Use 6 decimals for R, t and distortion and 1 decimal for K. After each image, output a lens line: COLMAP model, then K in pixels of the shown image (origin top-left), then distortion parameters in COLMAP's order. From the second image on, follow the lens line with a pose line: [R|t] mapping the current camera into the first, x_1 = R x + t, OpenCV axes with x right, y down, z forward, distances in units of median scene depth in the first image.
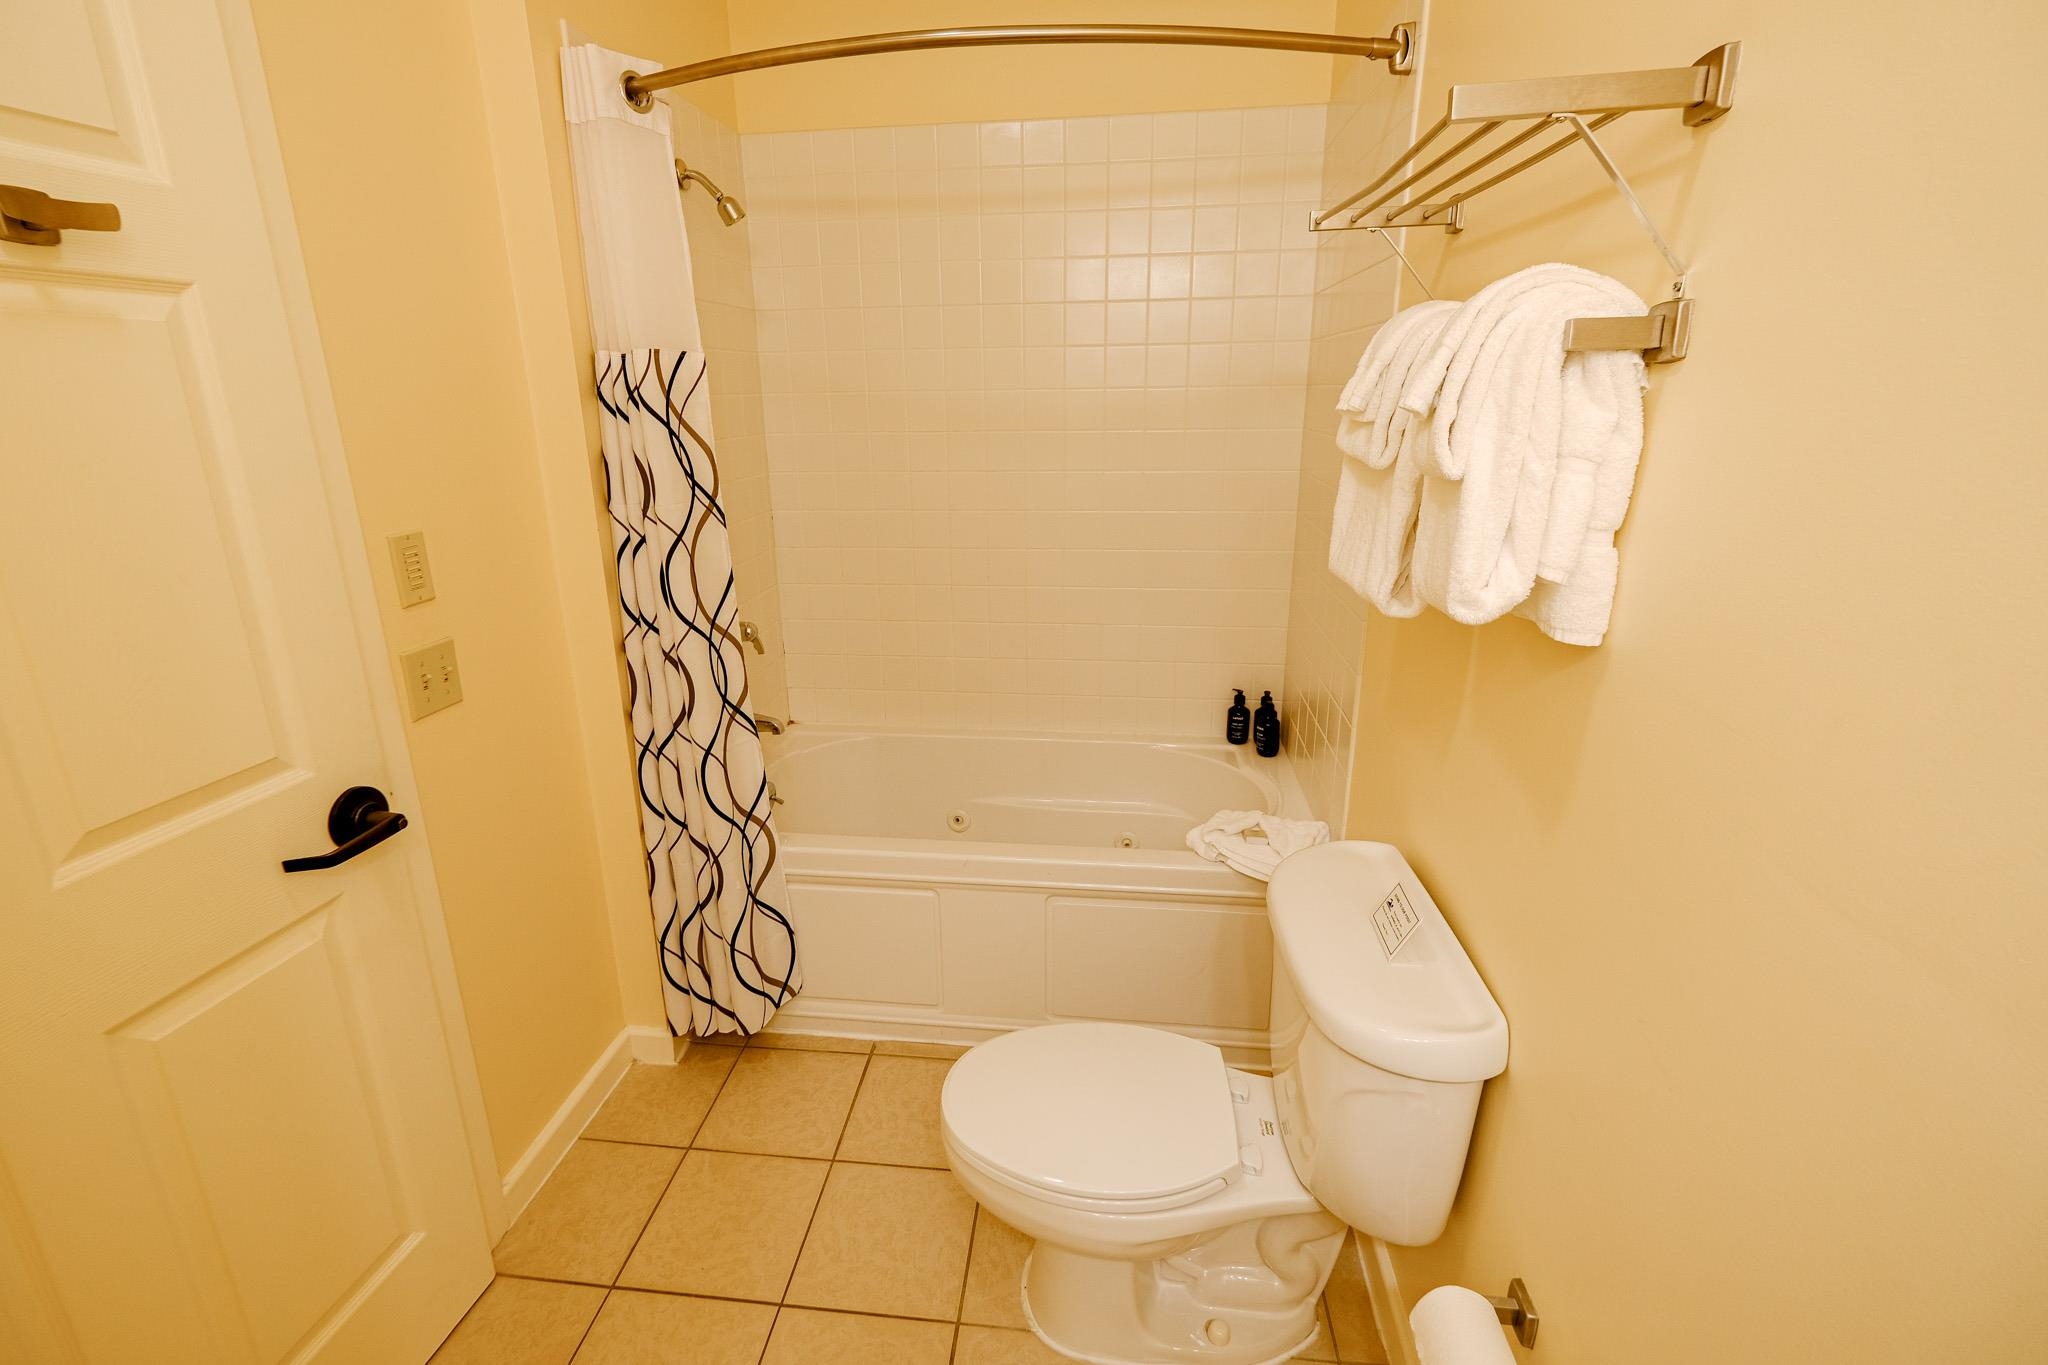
lens RADIAL K [[920.1, 0, 997.7], [0, 920.1, 662.4], [0, 0, 1]] dist [-0.000741, -0.000050]
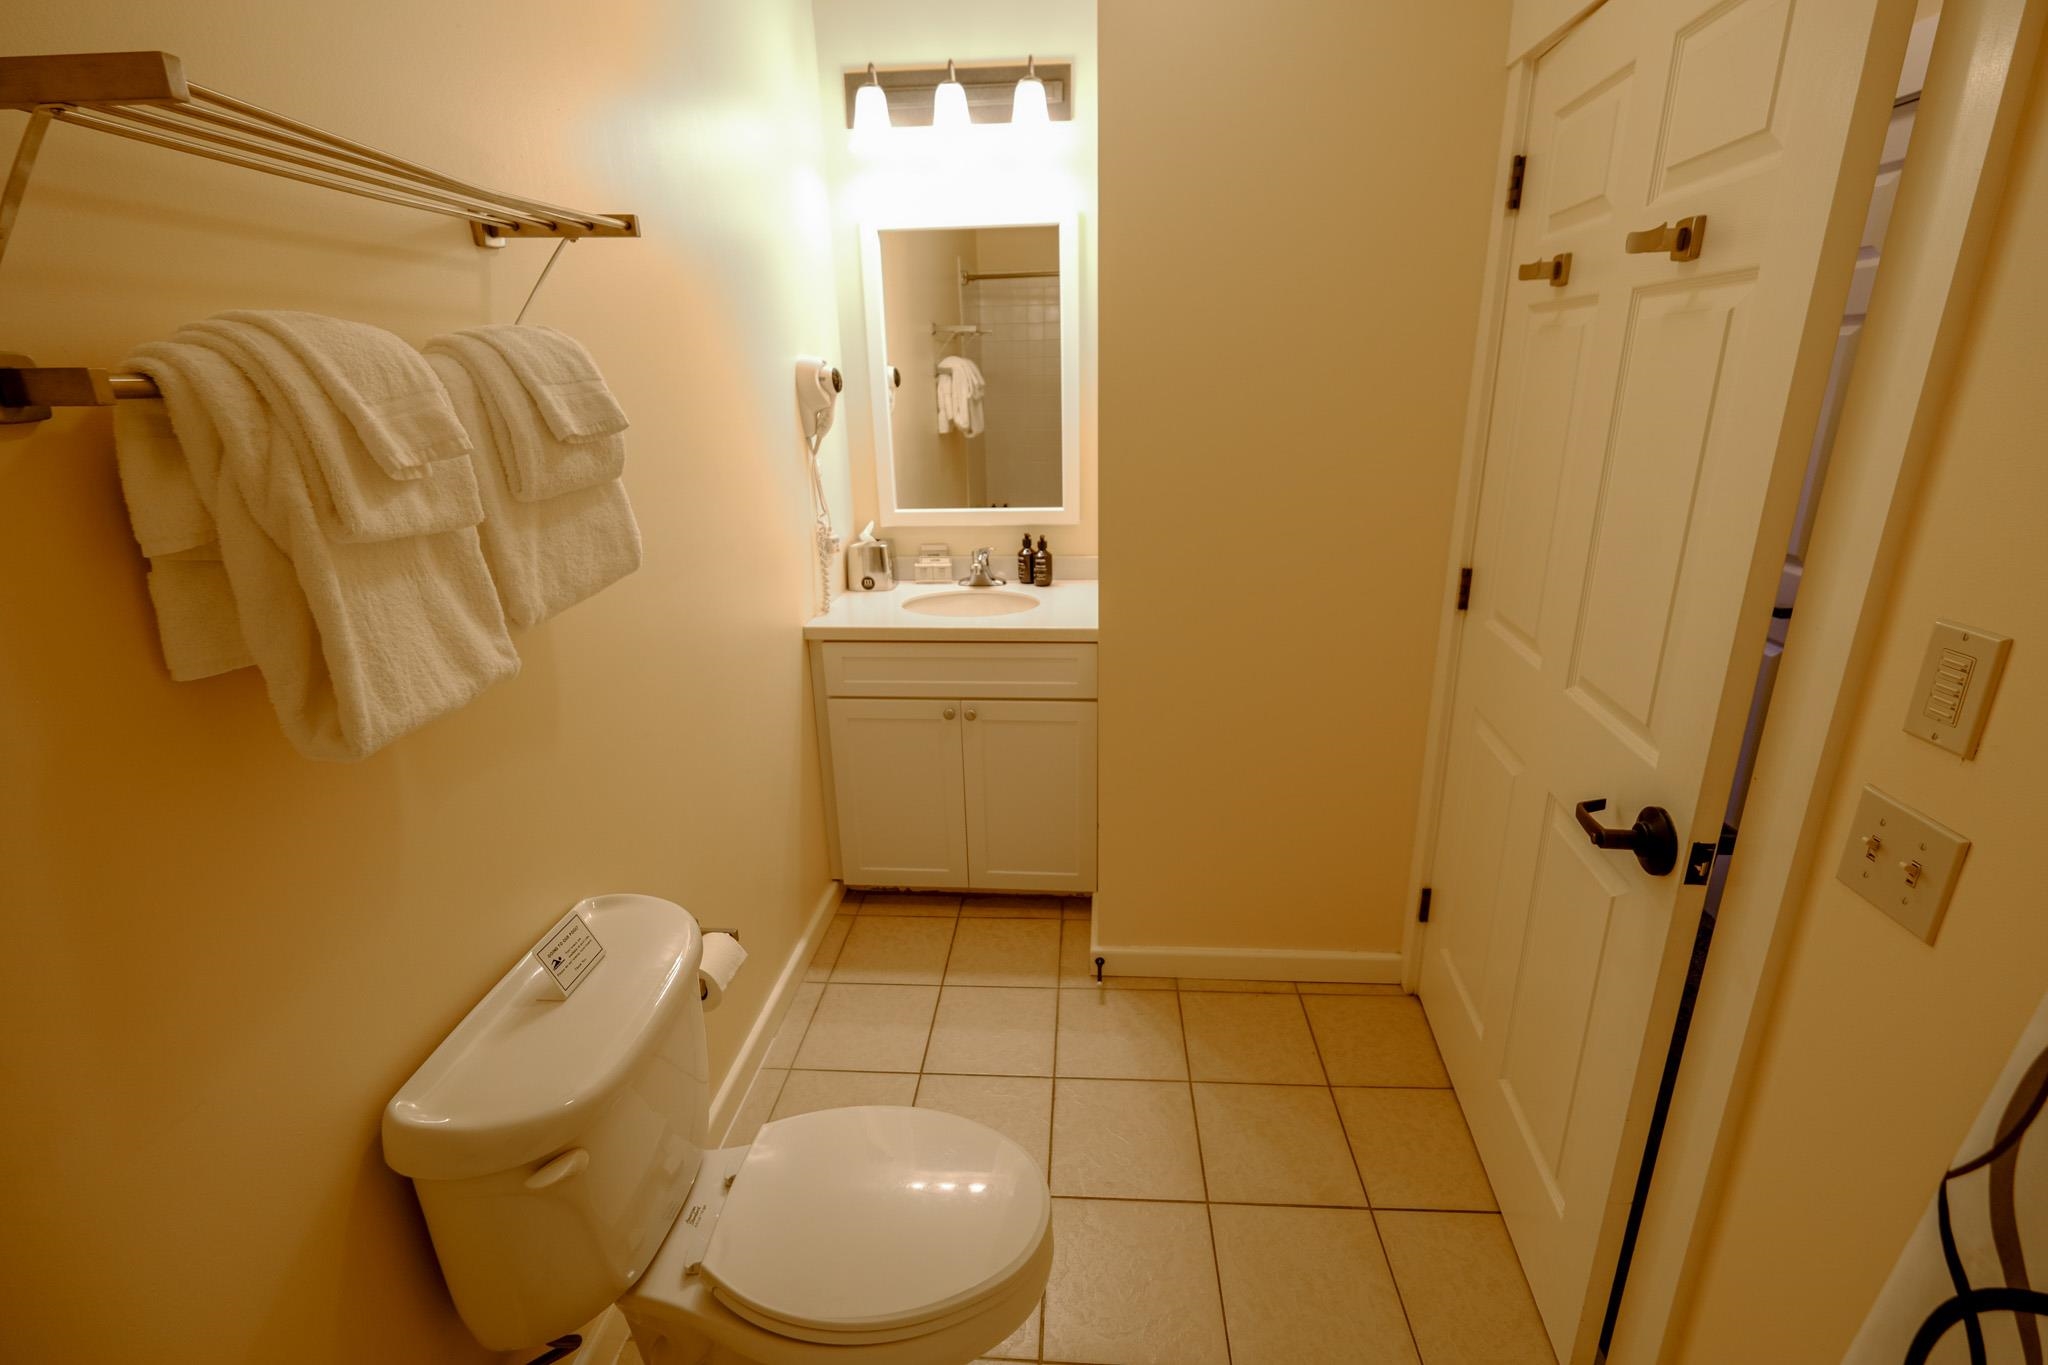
lens RADIAL K [[889.6, 0, 1023.8], [0, 889.6, 664.6], [0, 0, 1]] dist [-0.001242, 0.000418]
pose [[-0.997535, 0.052335, -0.046742, -0.018591], [0.015938, 0.817707, 0.575414, -0.348685], [0.068336, 0.573250, -0.816526, 1.098152]]
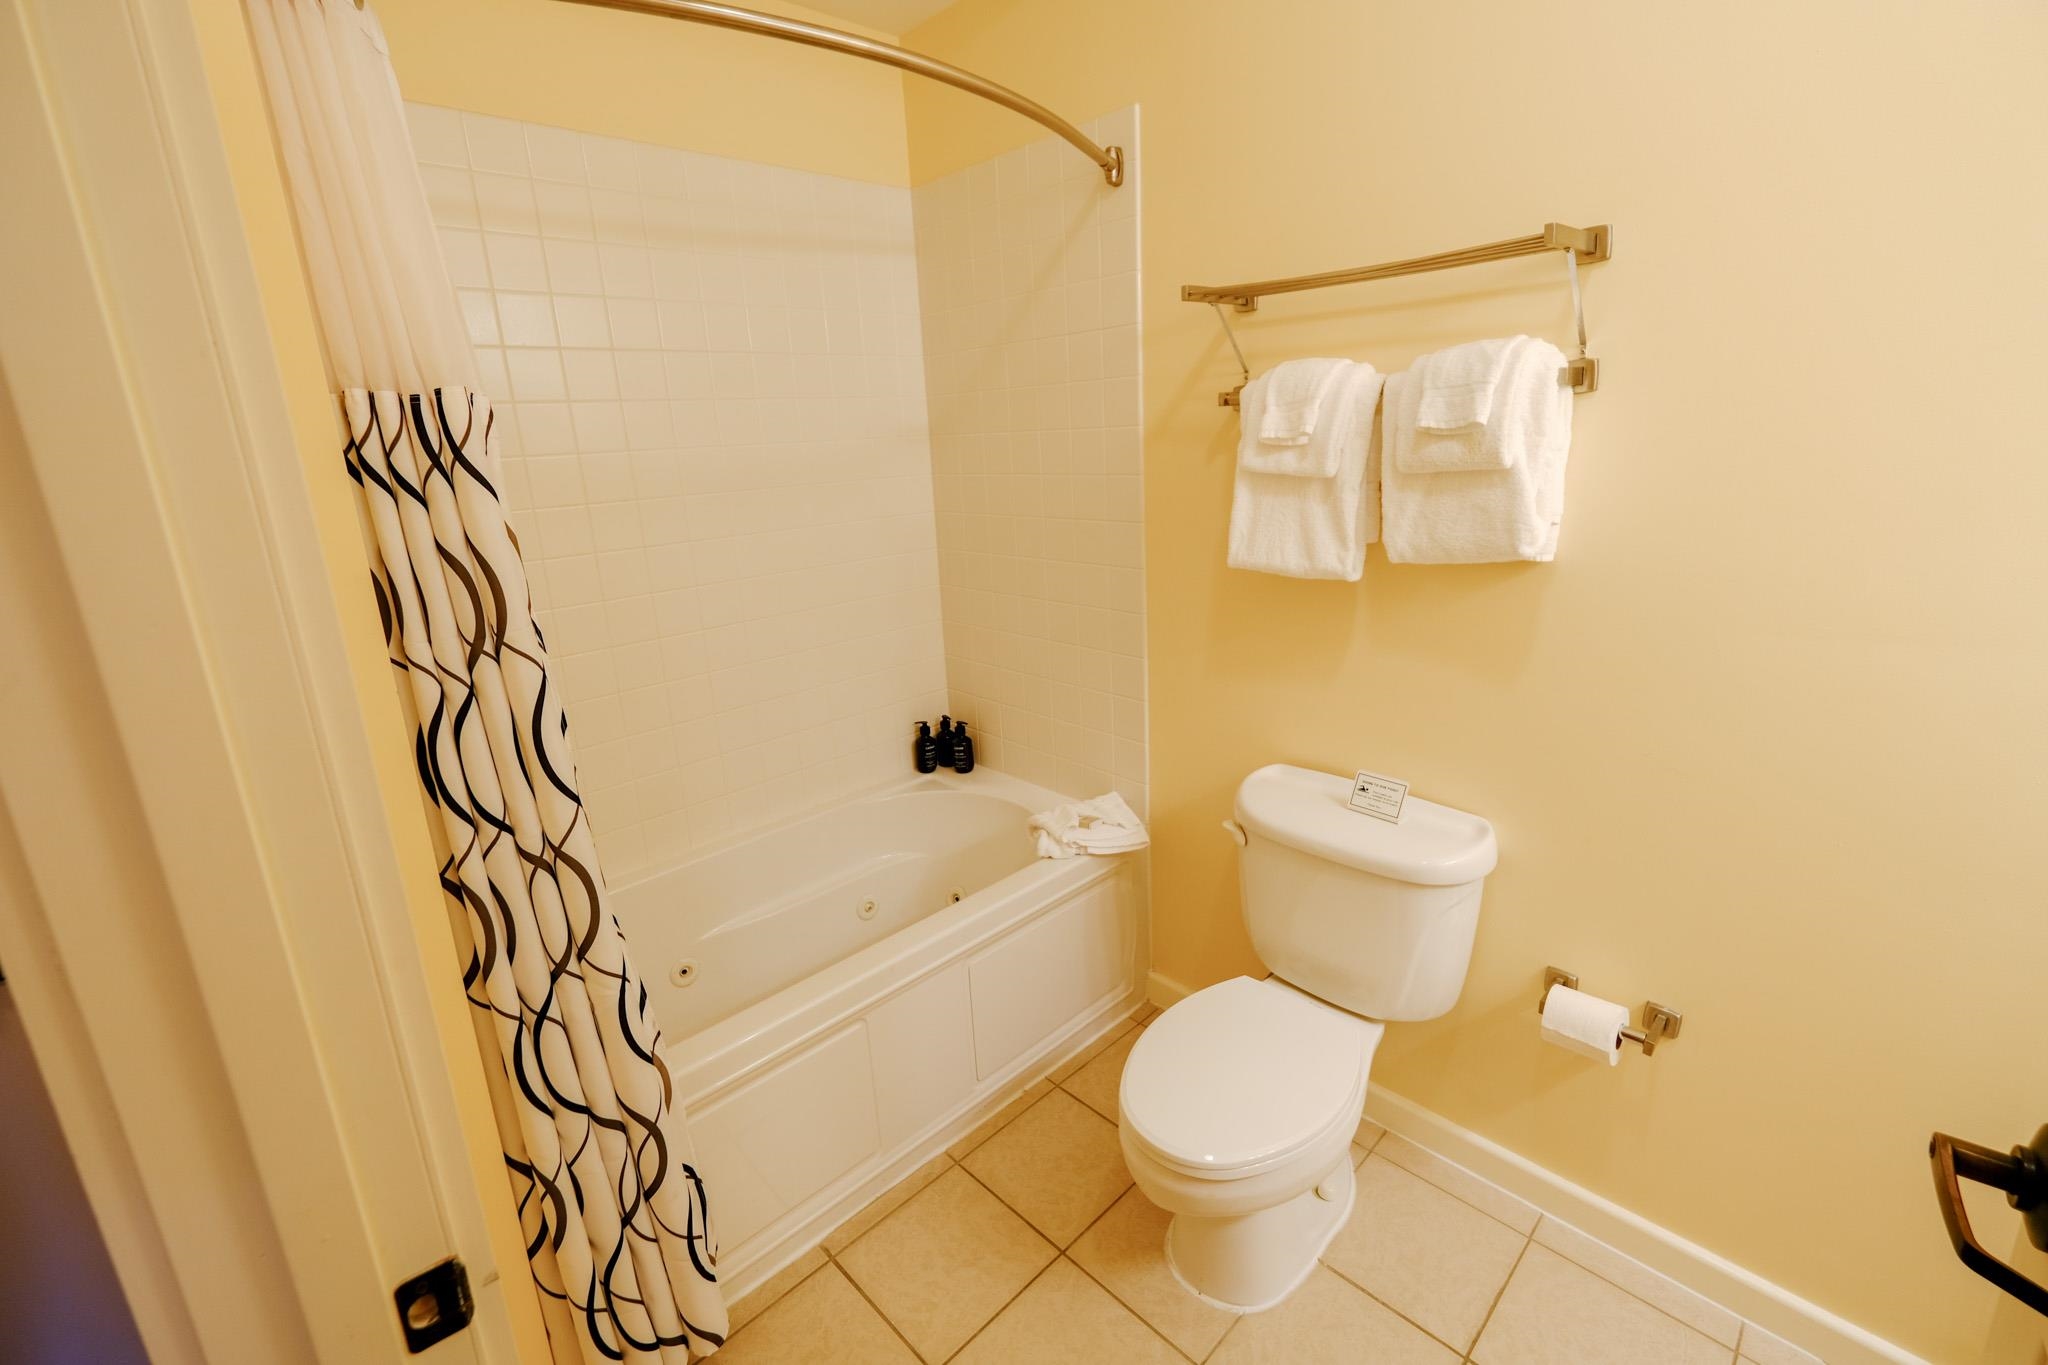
lens RADIAL K [[889.6, 0, 1023.8], [0, 889.6, 664.6], [0, 0, 1]] dist [-0.001242, 0.000418]
pose [[0.623092, -0.214863, 0.752058, -0.579513], [0.259559, 0.963842, 0.060321, -0.088923], [-0.737825, 0.157618, 0.656331, 0.325394]]
